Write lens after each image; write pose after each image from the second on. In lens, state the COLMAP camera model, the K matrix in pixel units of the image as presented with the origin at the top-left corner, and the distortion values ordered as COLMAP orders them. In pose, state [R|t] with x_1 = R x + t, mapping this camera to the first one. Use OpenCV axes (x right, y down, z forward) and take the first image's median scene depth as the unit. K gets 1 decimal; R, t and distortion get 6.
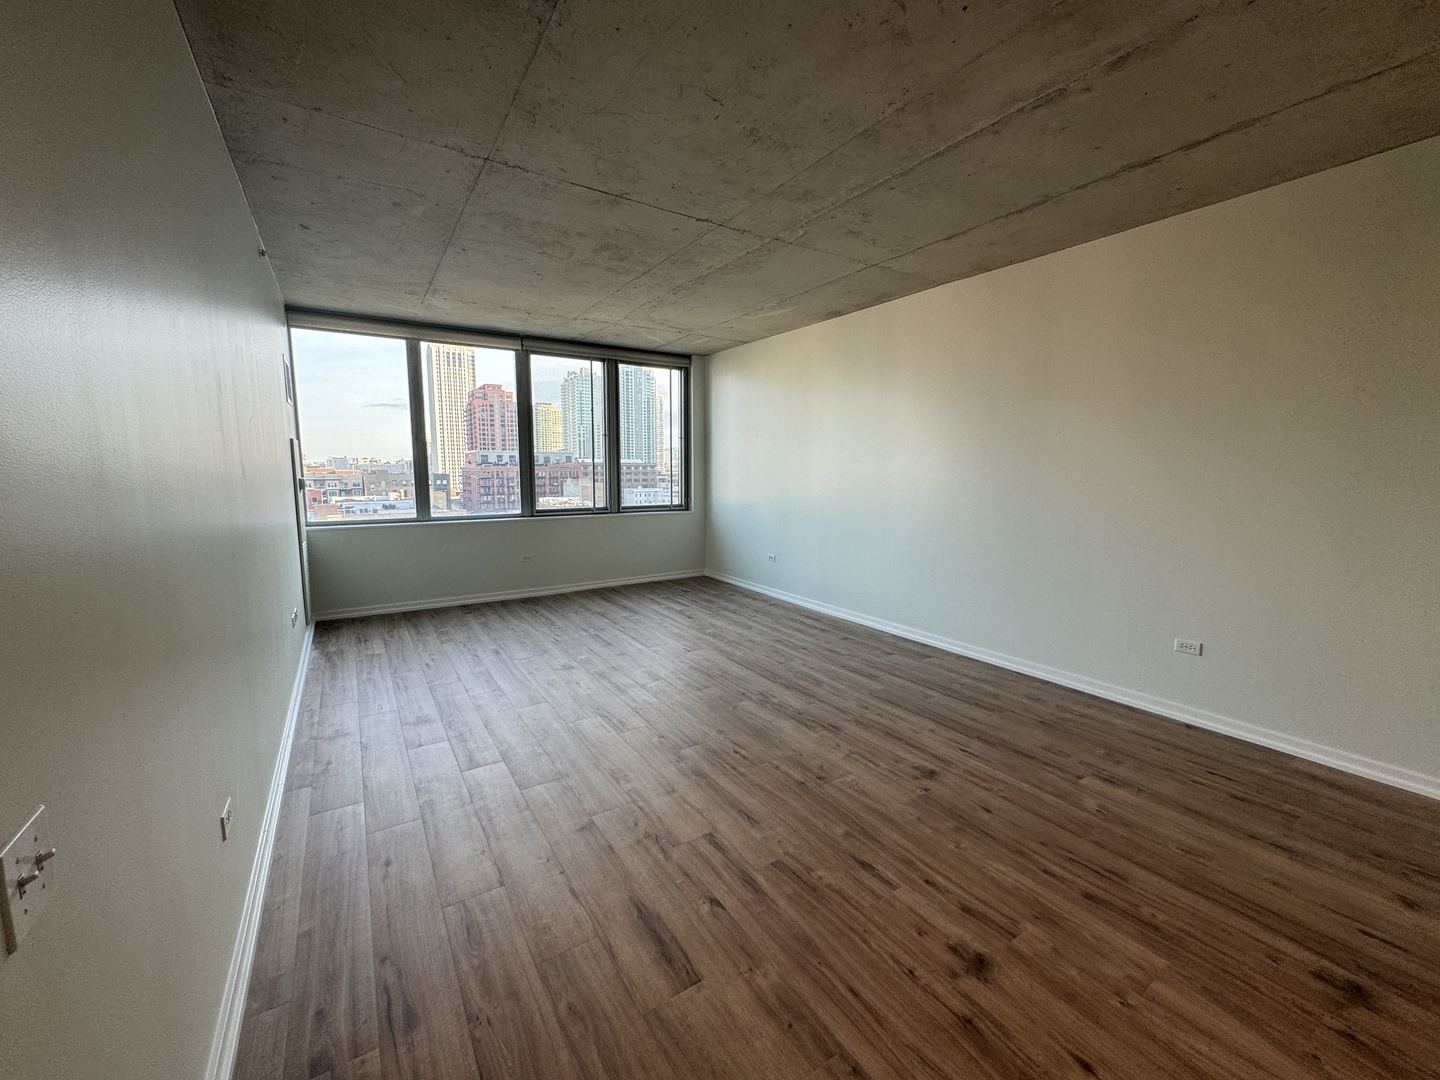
lens RADIAL K [[571.7, 0, 718.6], [0, 571.7, 537.5], [0, 0, 1]] dist [-0.003360, 0.000805]
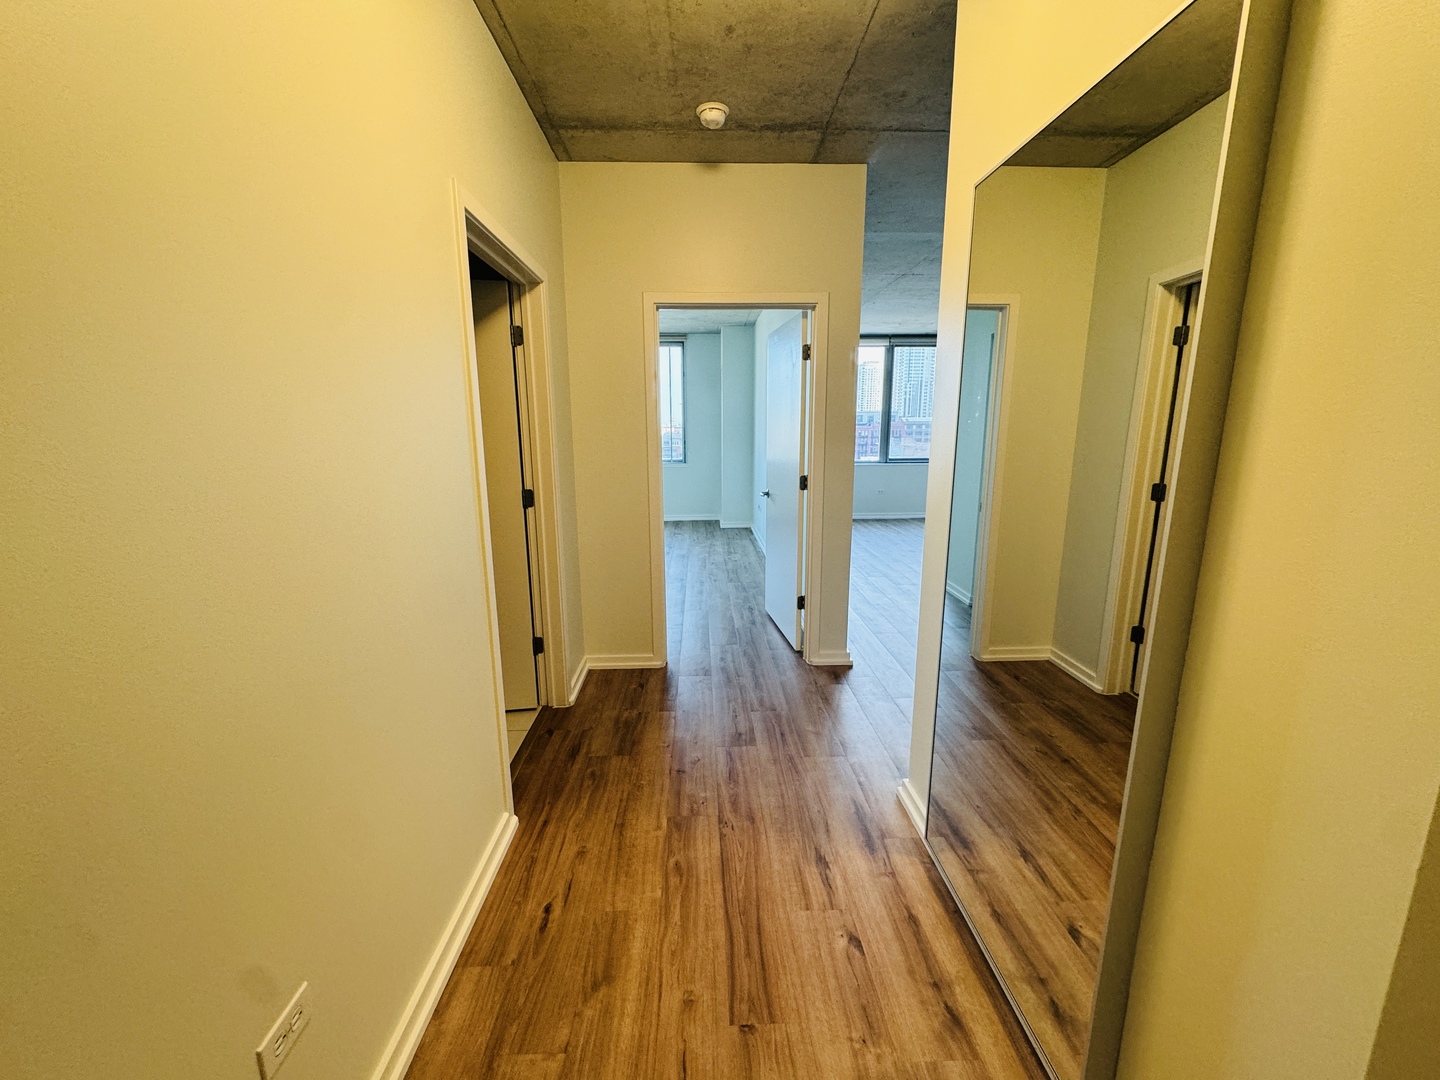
lens RADIAL K [[571.7, 0, 718.1], [0, 571.7, 535.3], [0, 0, 1]] dist [-0.003360, 0.000805]
pose [[0.855658, 0.090976, -0.509483, 0.096033], [-0.057128, 0.995016, 0.081730, 0.083518], [0.514379, -0.040828, 0.856590, -0.742221]]
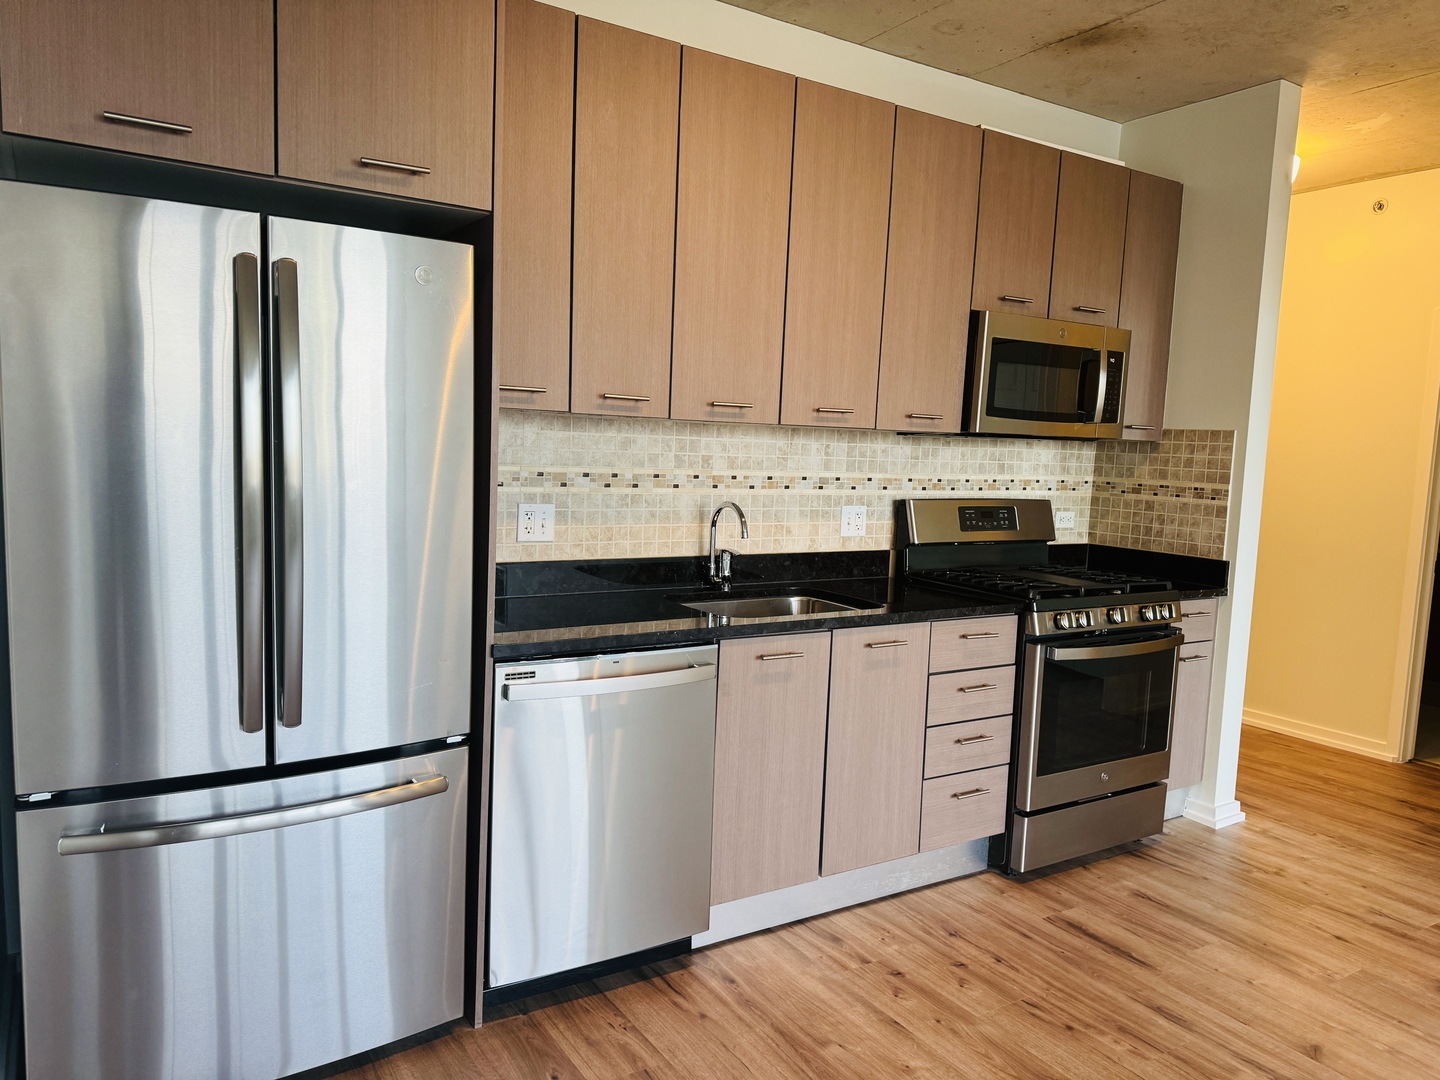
lens RADIAL K [[1004.2, 0, 718.3], [0, 1004.2, 546.5], [0, 0, 1]] dist [0.068390, -0.079156]
pose [[-0.998986, -0.044065, 0.009196, 0.526609], [-0.040918, 0.974075, 0.222496, -0.099636], [-0.018762, 0.221894, -0.974890, 0.838656]]
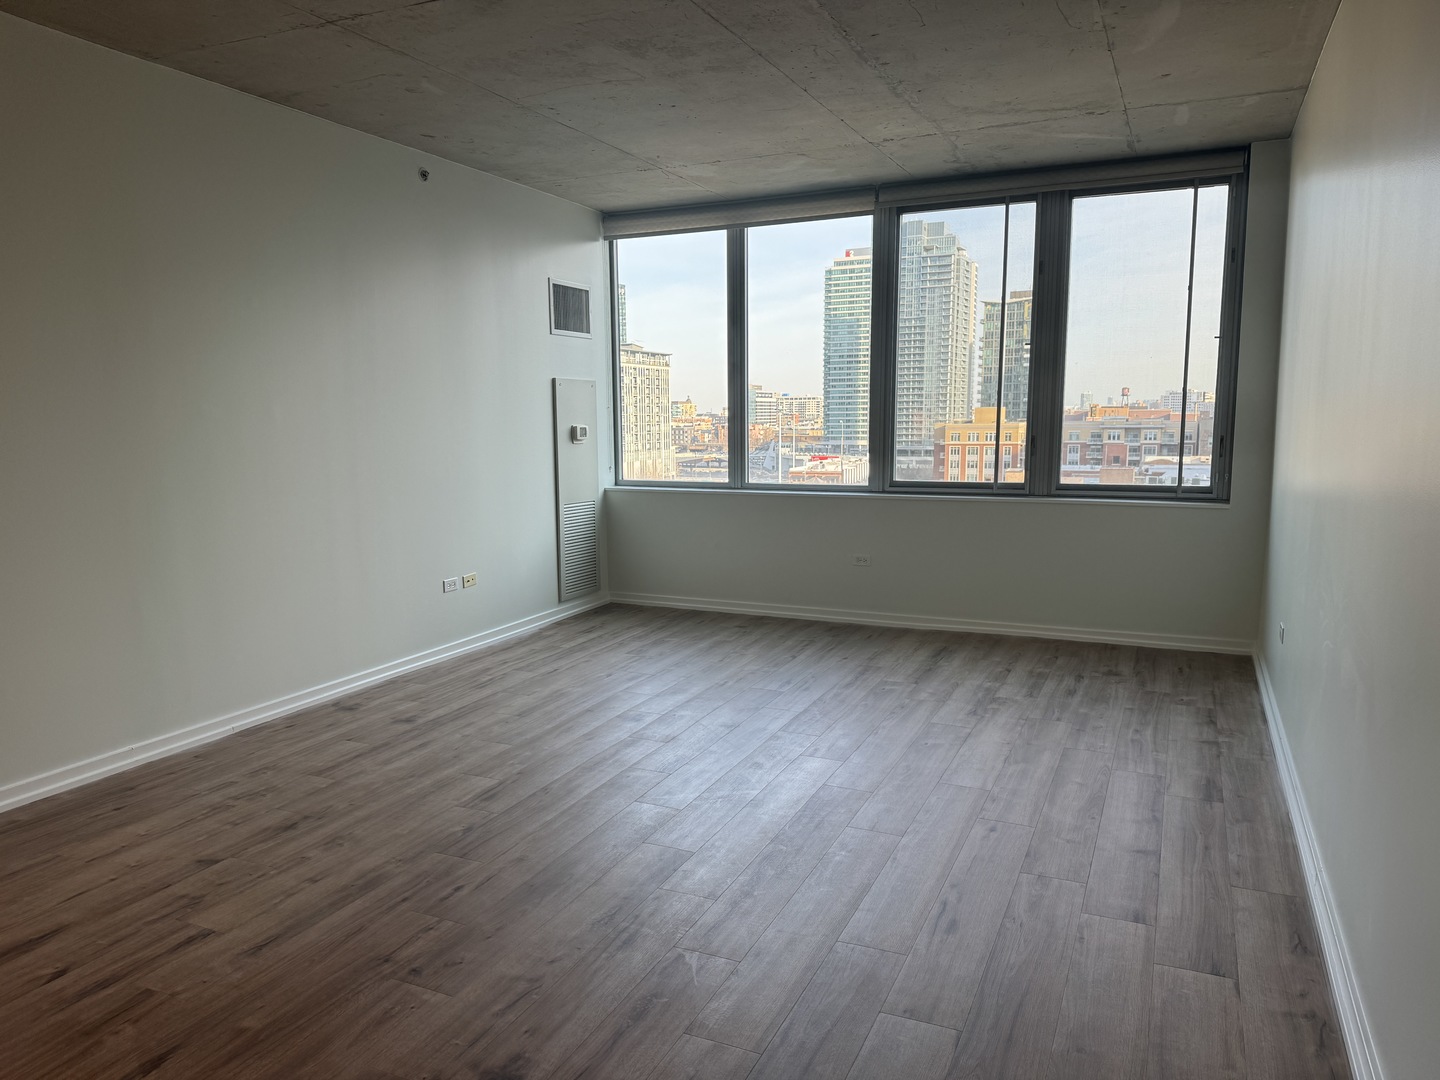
lens RADIAL K [[1004.2, 0, 721.7], [0, 1004.2, 550.4], [0, 0, 1]] dist [0.068390, -0.079156]
pose [[0.537374, 0.108734, -0.836305, 0.775598], [-0.093311, 0.993231, 0.069180, -0.055043], [0.838166, 0.040861, 0.543883, 0.484006]]
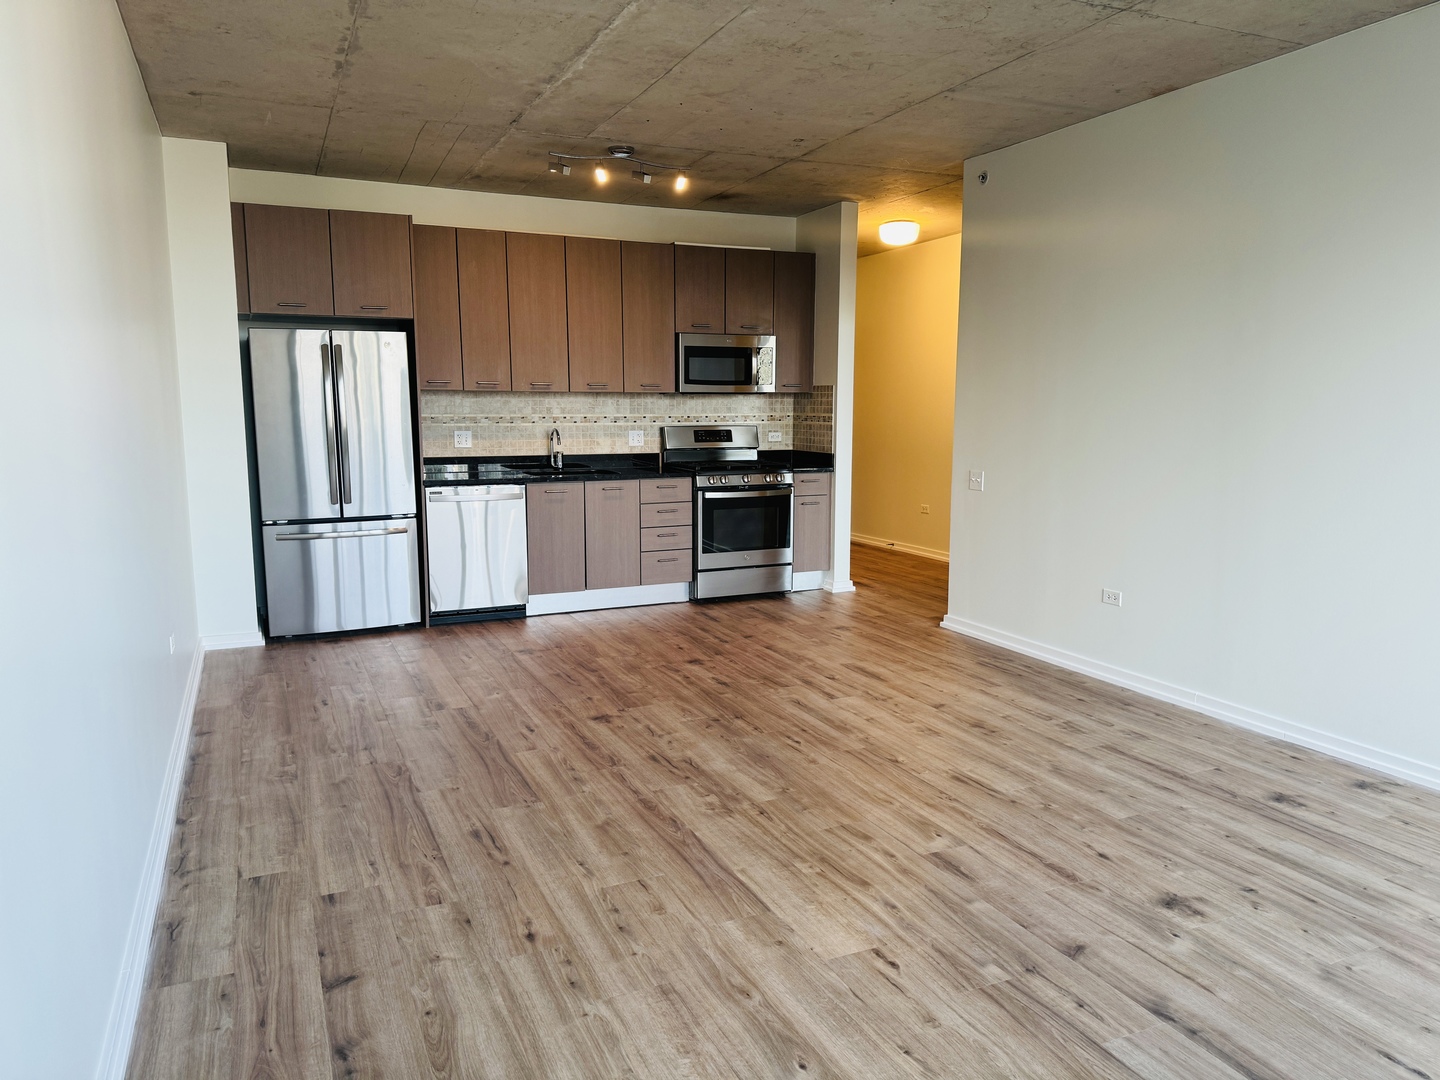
lens RADIAL K [[1004.2, 0, 718.5], [0, 1004.2, 544.0], [0, 0, 1]] dist [0.068390, -0.079156]
pose [[-0.988559, -0.025065, 0.148741, -0.049848], [0.014219, 0.966221, 0.257323, -0.213707], [-0.150166, 0.256494, -0.954809, 1.772693]]
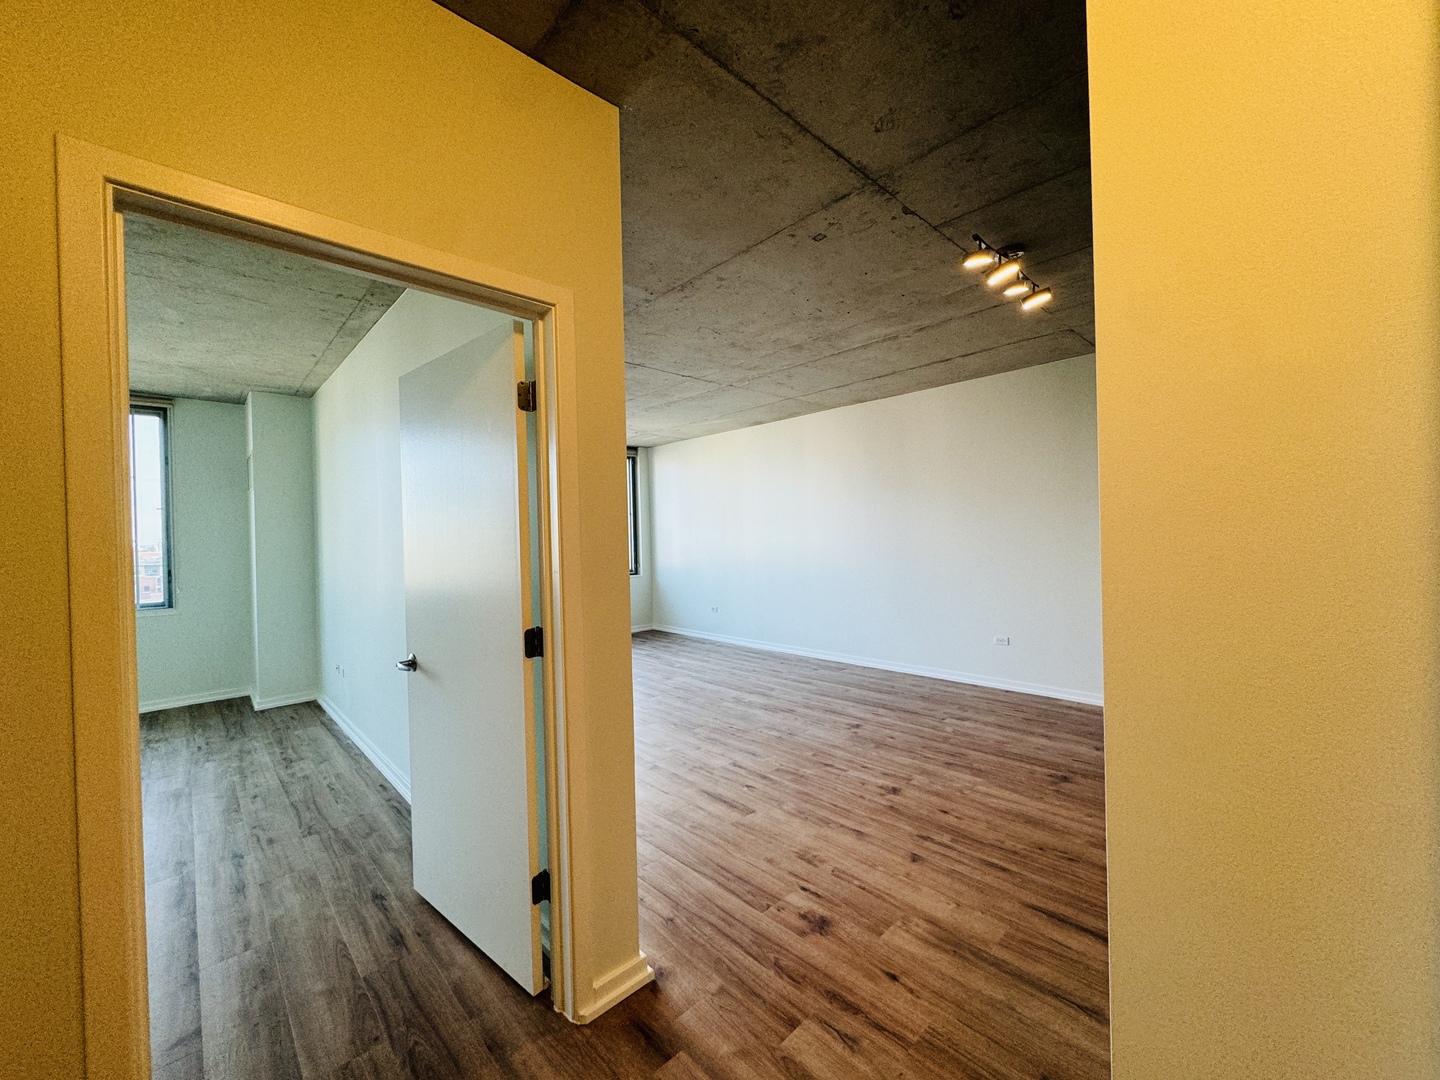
lens RADIAL K [[571.7, 0, 718.3], [0, 571.7, 536.1], [0, 0, 1]] dist [-0.003360, 0.000805]
pose [[0.983370, -0.028067, 0.179429, -0.190893], [0.049839, 0.991761, -0.118011, 0.043686], [-0.174639, 0.124991, 0.976667, -0.376662]]
